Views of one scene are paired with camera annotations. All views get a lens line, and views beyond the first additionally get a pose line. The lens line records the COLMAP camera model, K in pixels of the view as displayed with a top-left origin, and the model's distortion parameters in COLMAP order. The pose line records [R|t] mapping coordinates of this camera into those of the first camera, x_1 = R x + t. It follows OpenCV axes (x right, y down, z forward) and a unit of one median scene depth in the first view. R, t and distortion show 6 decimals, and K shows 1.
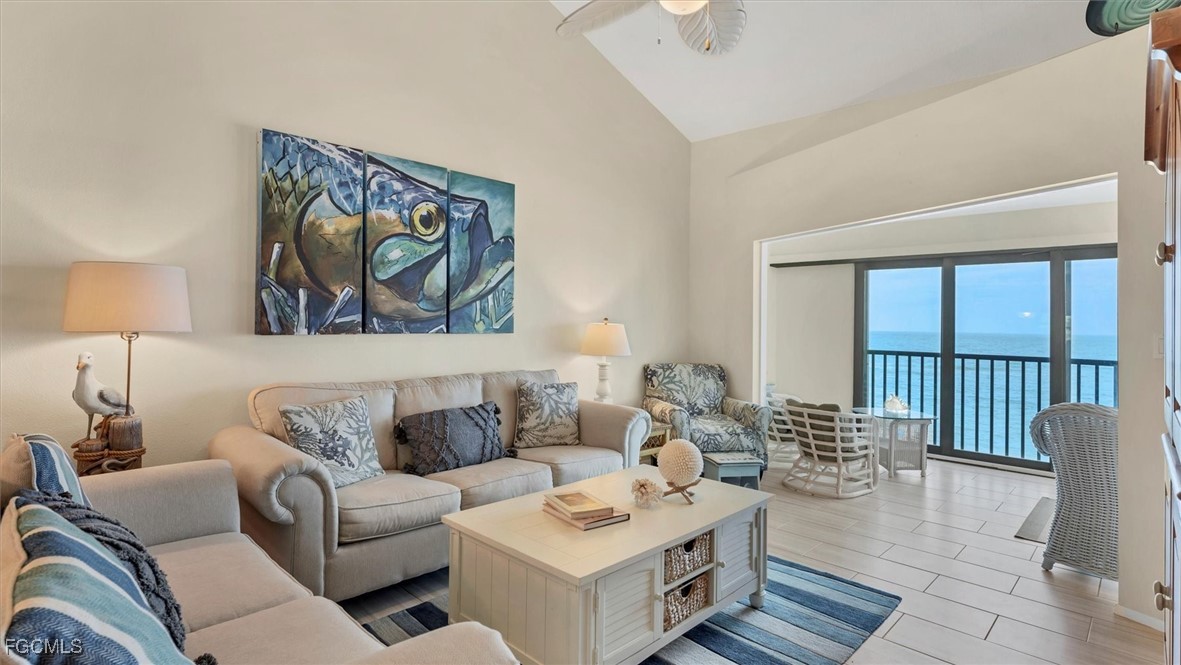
lens RADIAL K [[579.6, 0, 584.6], [0, 579.6, 320.0], [0, 0, 1]] dist [-0.013780, -0.000428]
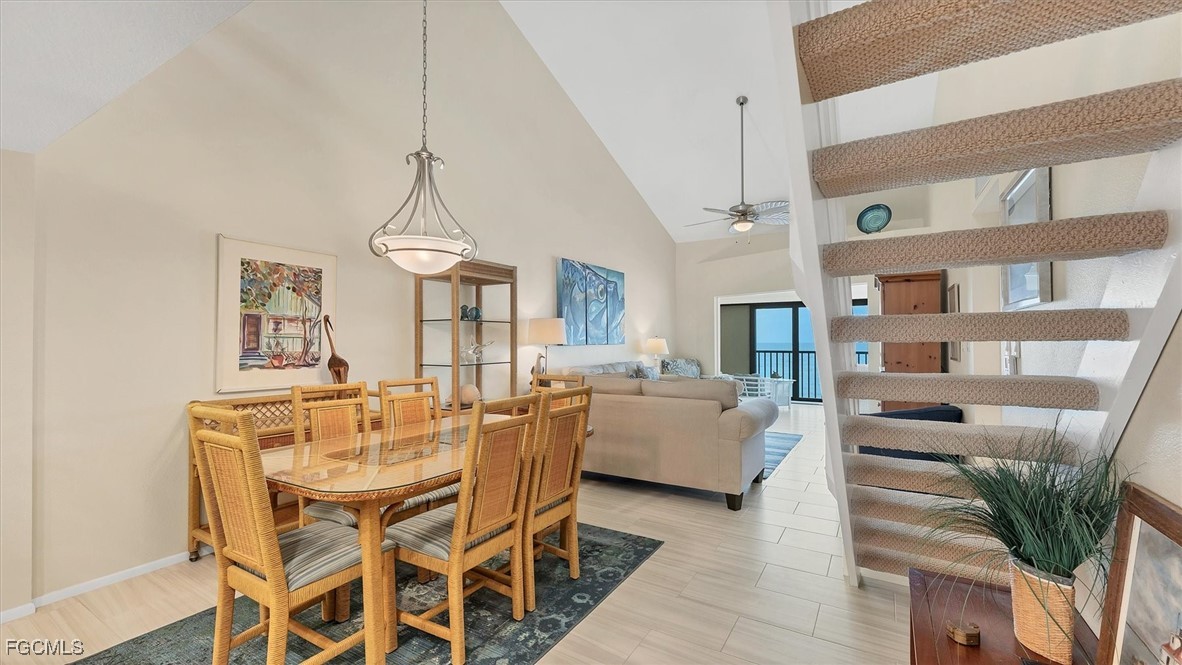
lens RADIAL K [[494.5, 0, 590.3], [0, 494.5, 335.4], [0, 0, 1]] dist [-0.002009, -0.000483]
pose [[0.969438, -0.015193, 0.244864, -0.728464], [0.015607, 0.999878, 0.000248, -0.012021], [-0.244838, 0.003581, 0.969557, -0.753283]]
